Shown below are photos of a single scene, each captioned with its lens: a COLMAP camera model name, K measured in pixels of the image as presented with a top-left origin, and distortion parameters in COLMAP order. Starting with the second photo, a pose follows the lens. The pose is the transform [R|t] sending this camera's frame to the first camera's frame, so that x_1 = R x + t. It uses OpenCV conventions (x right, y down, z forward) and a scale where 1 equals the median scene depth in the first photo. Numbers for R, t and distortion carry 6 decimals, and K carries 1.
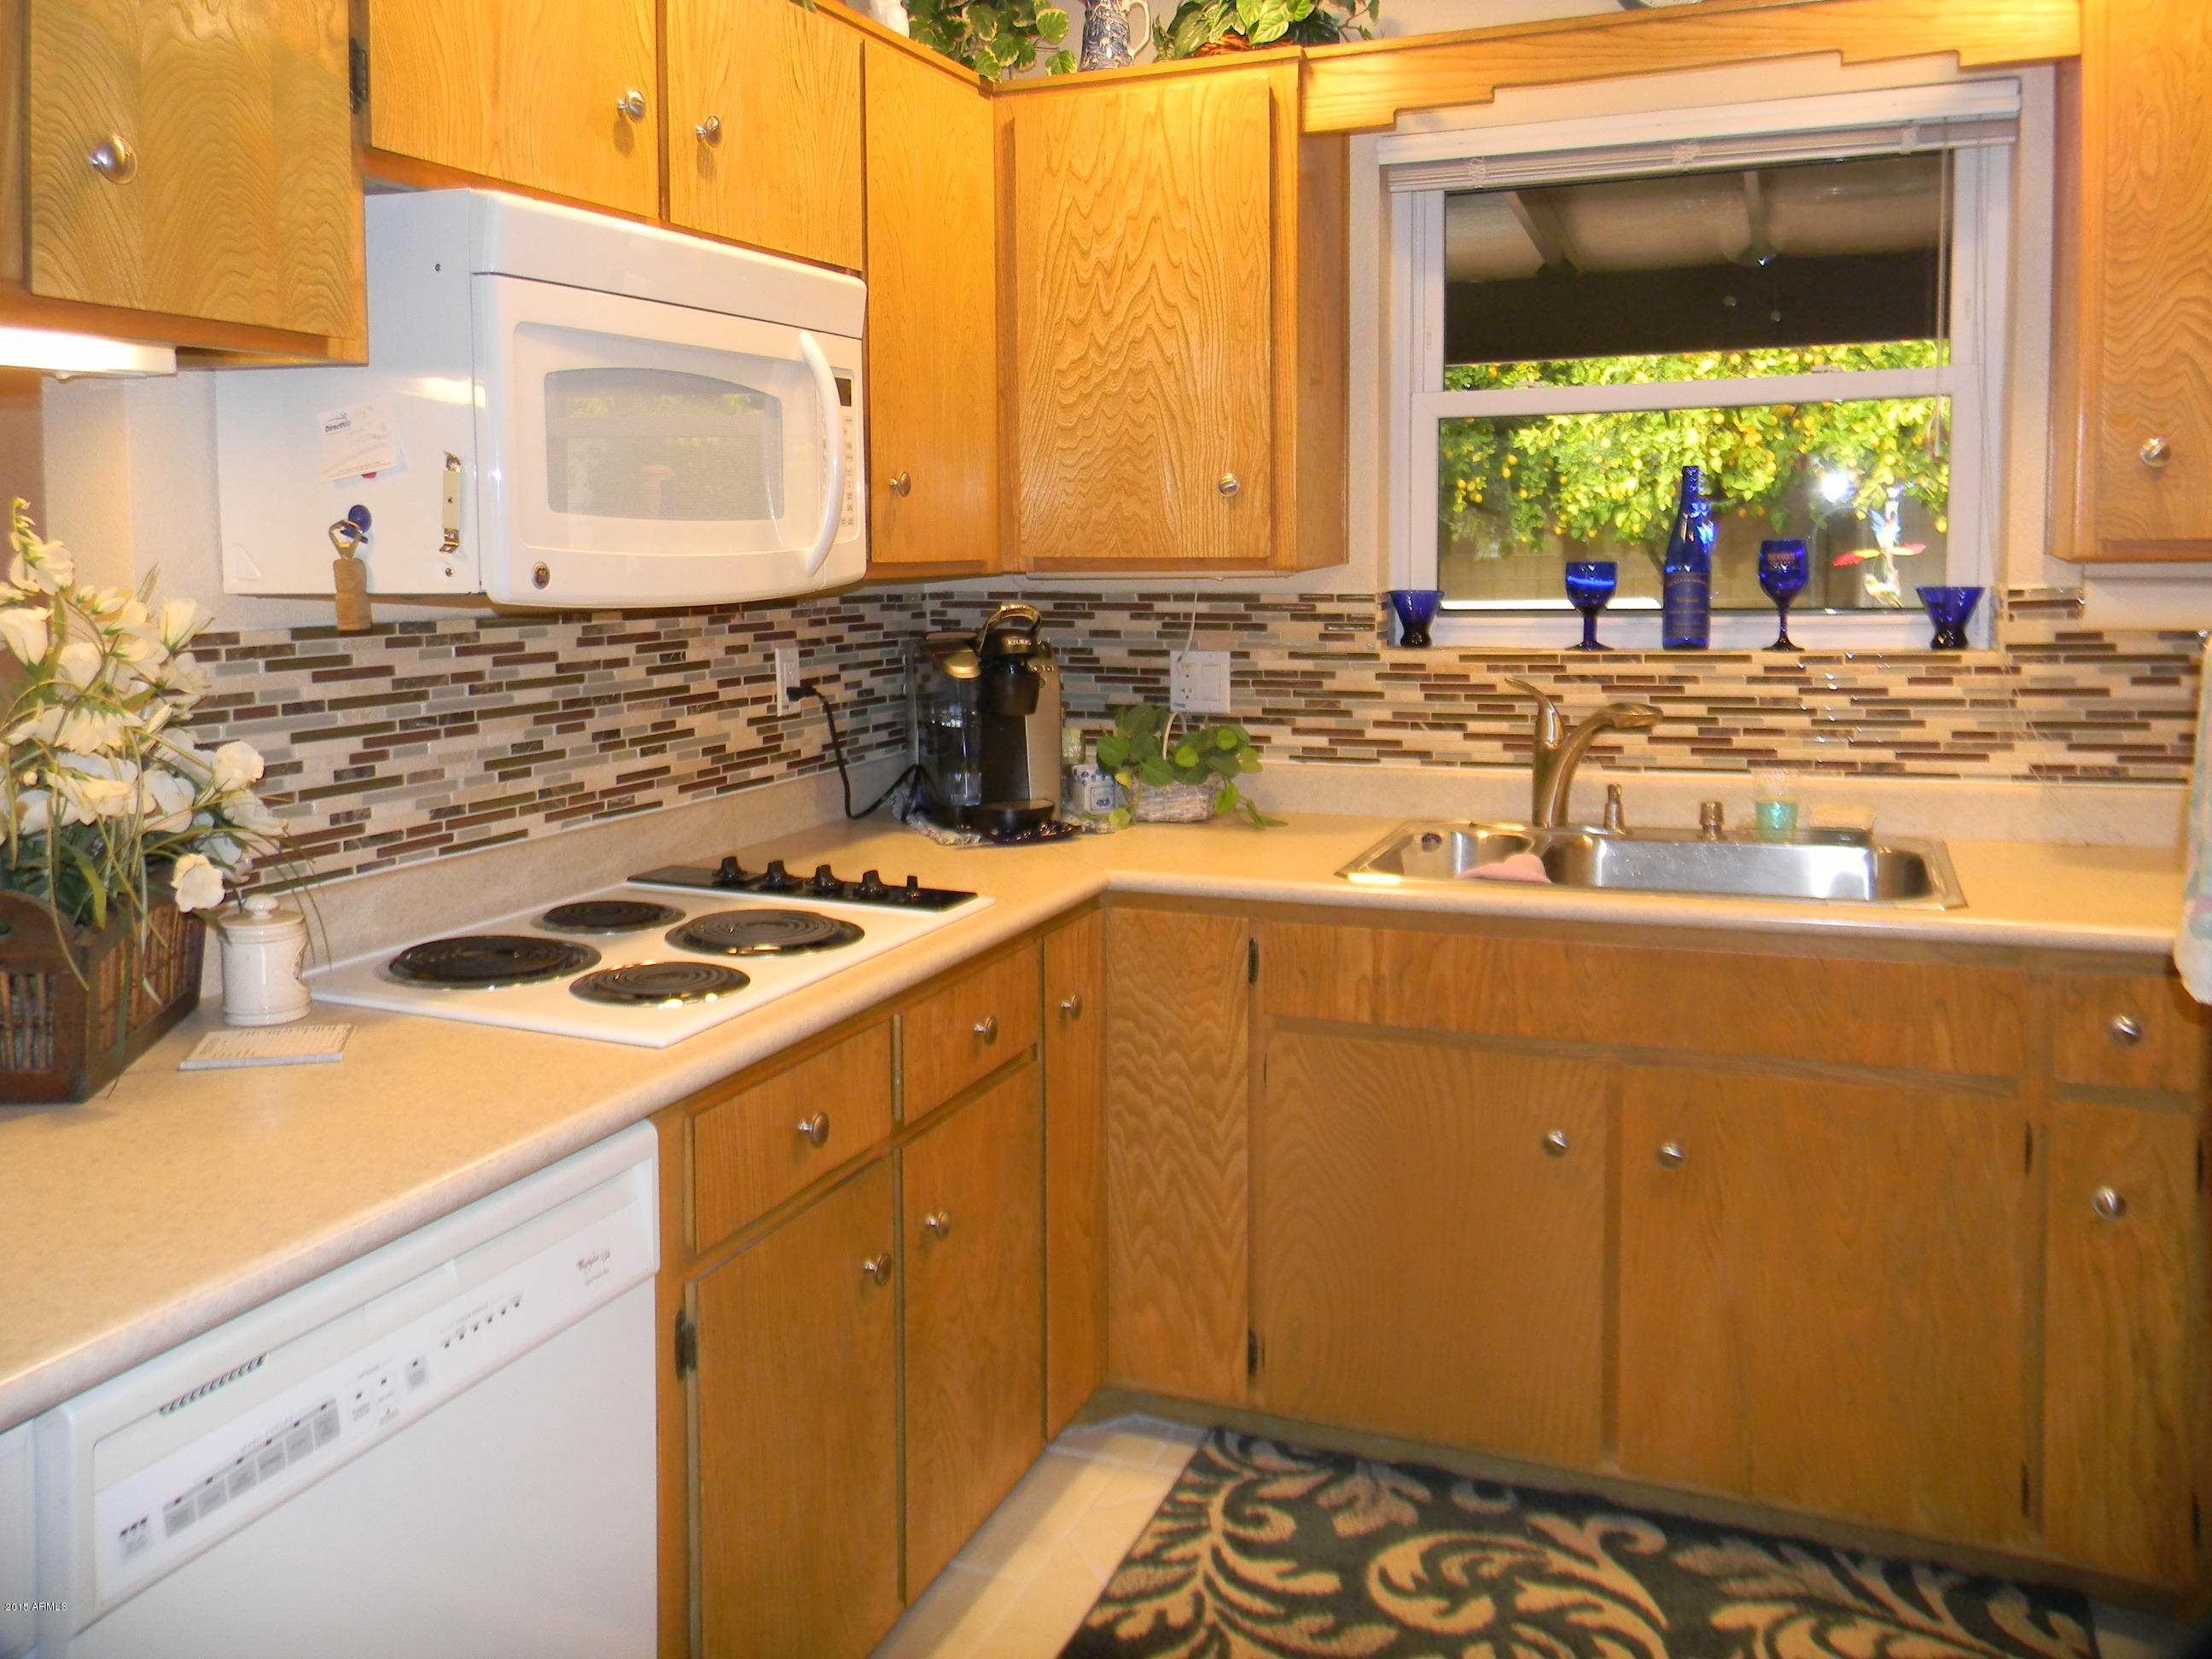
lens RADIAL K [[2033.2, 0, 1106.8], [0, 2033.2, 817.5], [0, 0, 1]] dist [-0.005626, 0.000000]
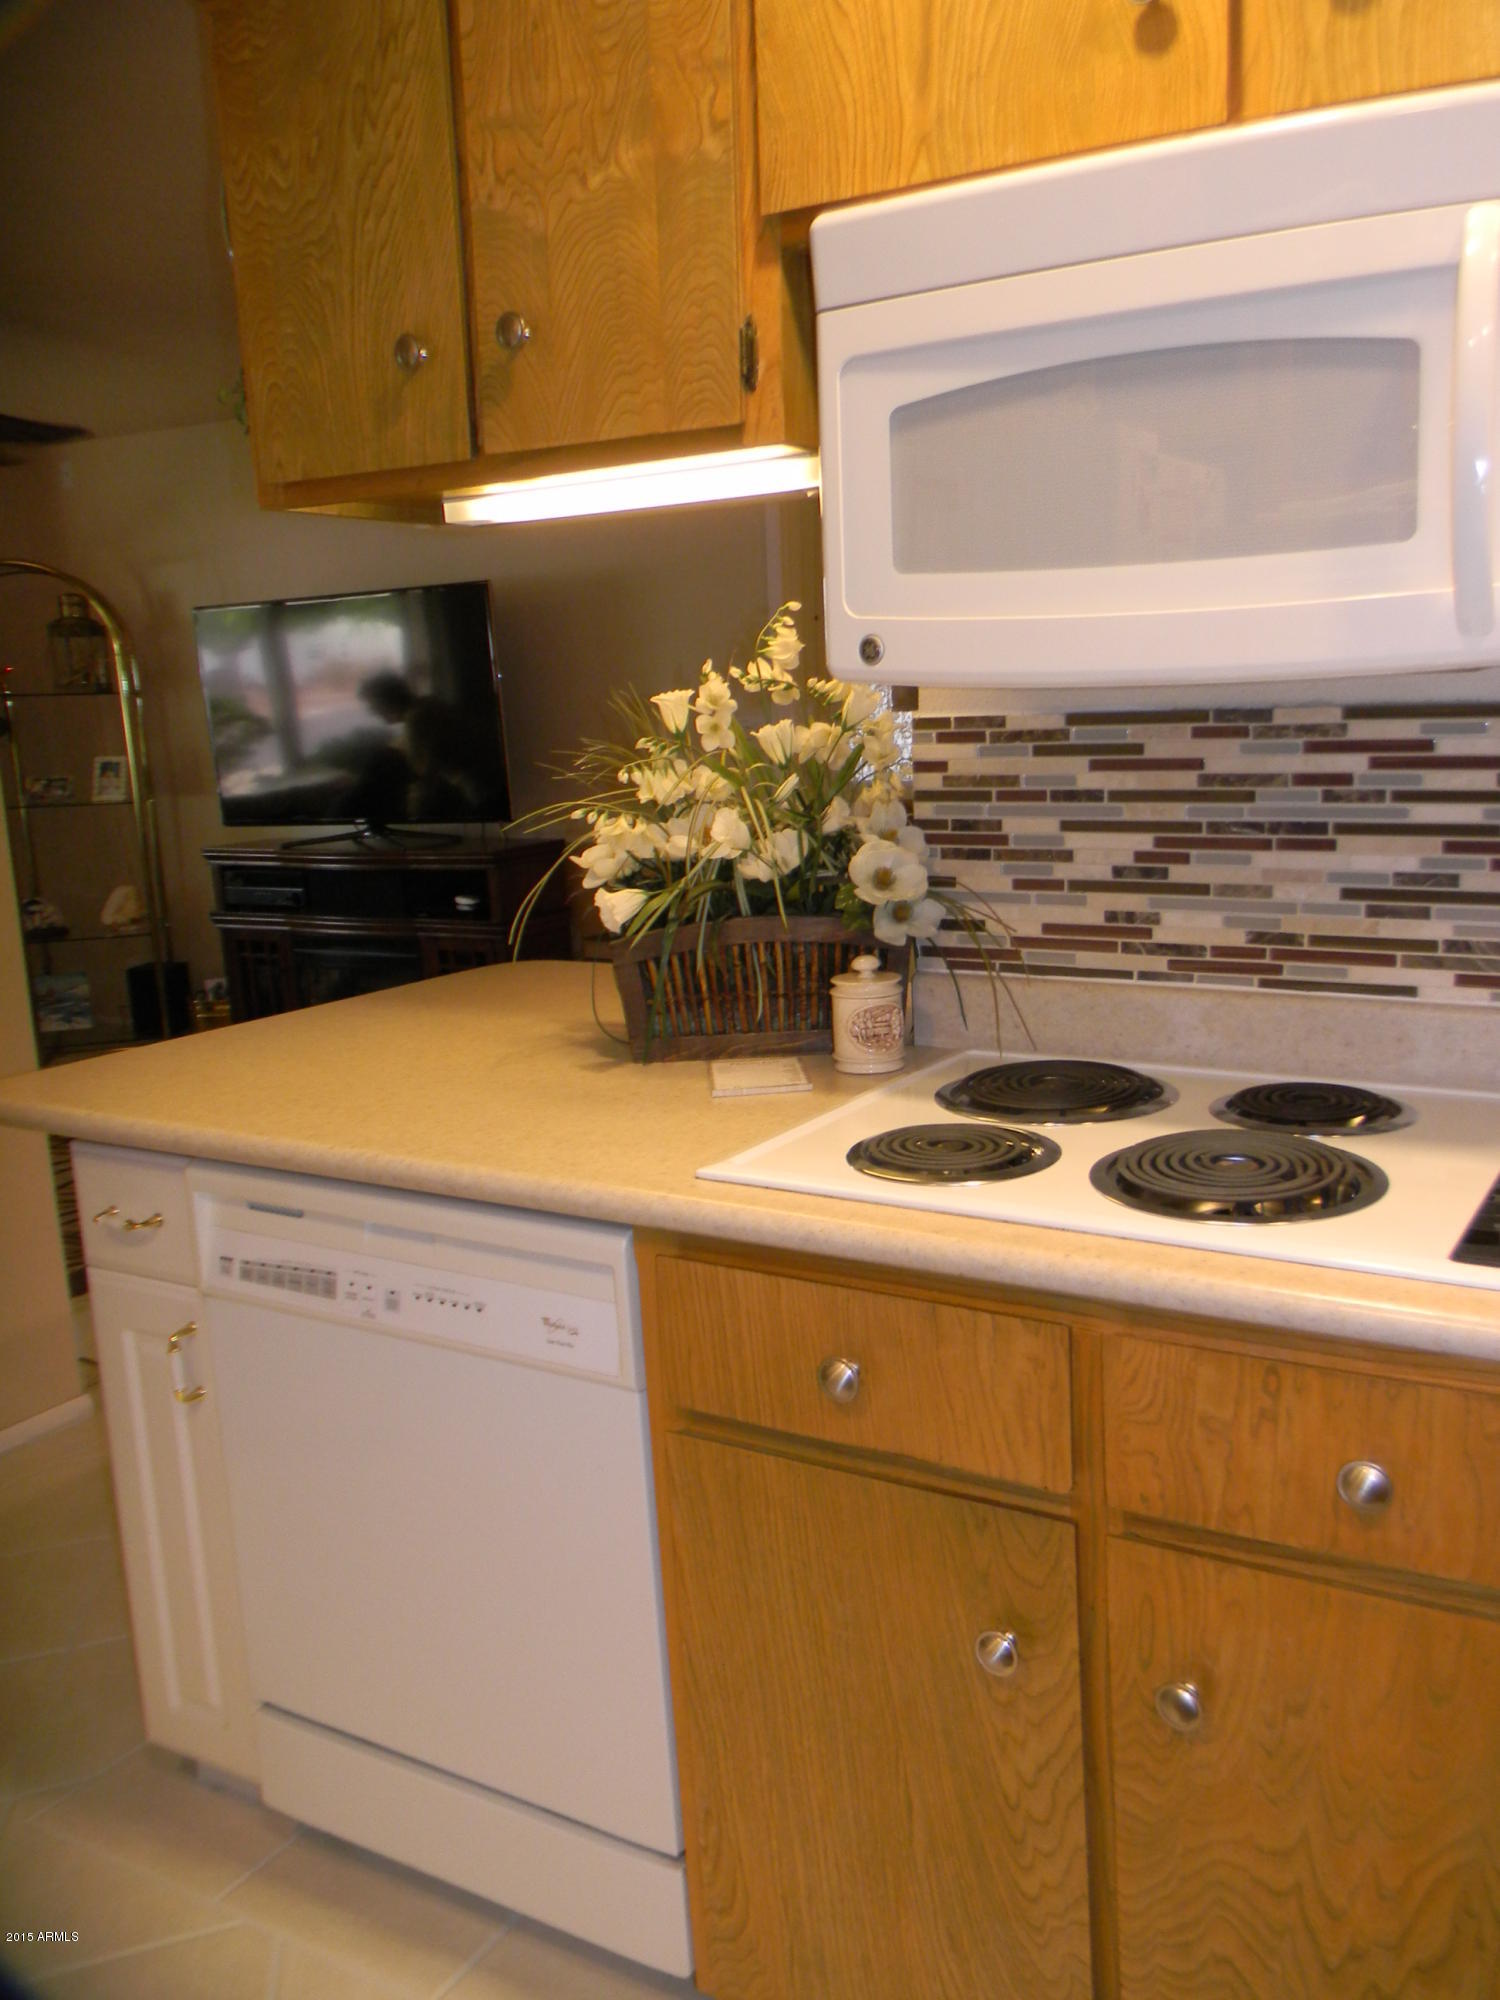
lens RADIAL K [[1603.8, 0, 750.5], [0, 1603.8, 1012.8], [0, 0, 1]] dist [0.037529, -0.022603]
pose [[-0.178830, 0.182957, -0.966719, 0.370634], [-0.112646, 0.972290, 0.204850, -0.086368], [0.977410, 0.145530, -0.153265, 0.906815]]
